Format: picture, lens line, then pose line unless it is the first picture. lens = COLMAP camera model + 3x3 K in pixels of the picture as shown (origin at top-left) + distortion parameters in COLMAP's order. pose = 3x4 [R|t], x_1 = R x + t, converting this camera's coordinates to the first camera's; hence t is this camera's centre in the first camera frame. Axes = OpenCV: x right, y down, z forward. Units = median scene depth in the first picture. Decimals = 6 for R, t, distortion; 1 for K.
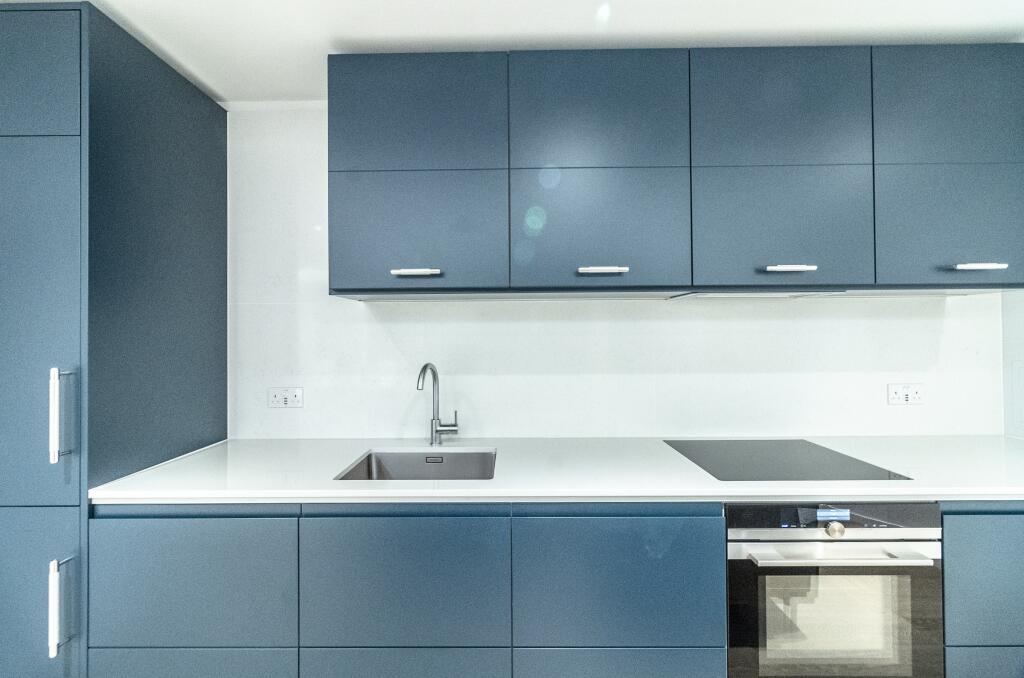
lens RADIAL K [[450.3, 0, 509.5], [0, 450.3, 331.2], [0, 0, 1]] dist [0.000579, 0.000065]
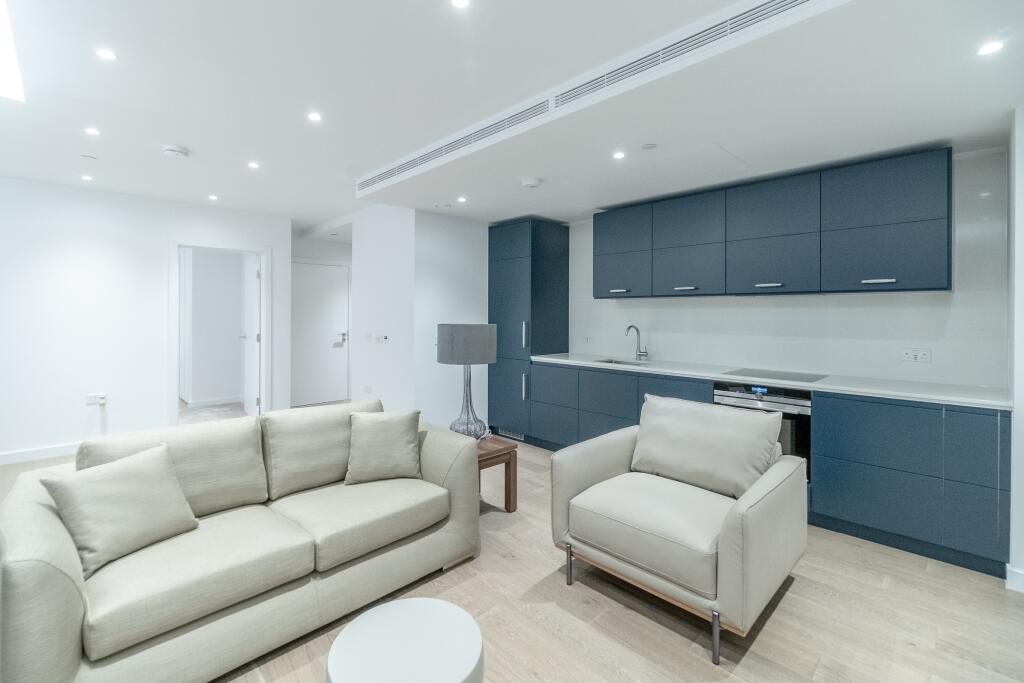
lens RADIAL K [[456.8, 0, 505.4], [0, 456.8, 313.1], [0, 0, 1]] dist [0.002117, -0.001100]
pose [[0.699907, 0.009597, -0.714170, 1.362793], [-0.004141, 0.999947, 0.009380, -0.019782], [0.714222, -0.003608, 0.699910, -1.514571]]
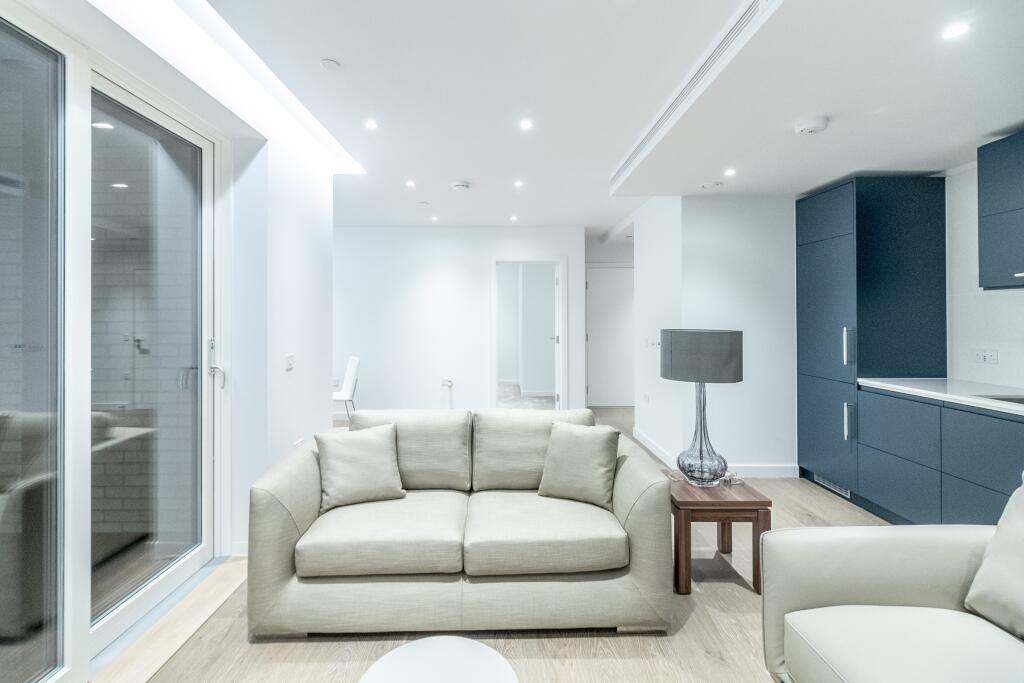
lens RADIAL K [[456.8, 0, 505.4], [0, 456.8, 313.1], [0, 0, 1]] dist [0.002117, -0.001100]
pose [[0.013580, -0.000221, -0.999908, 1.379105], [0.009598, 0.999954, -0.000090, -0.015767], [0.999862, -0.009596, 0.013582, -0.850452]]
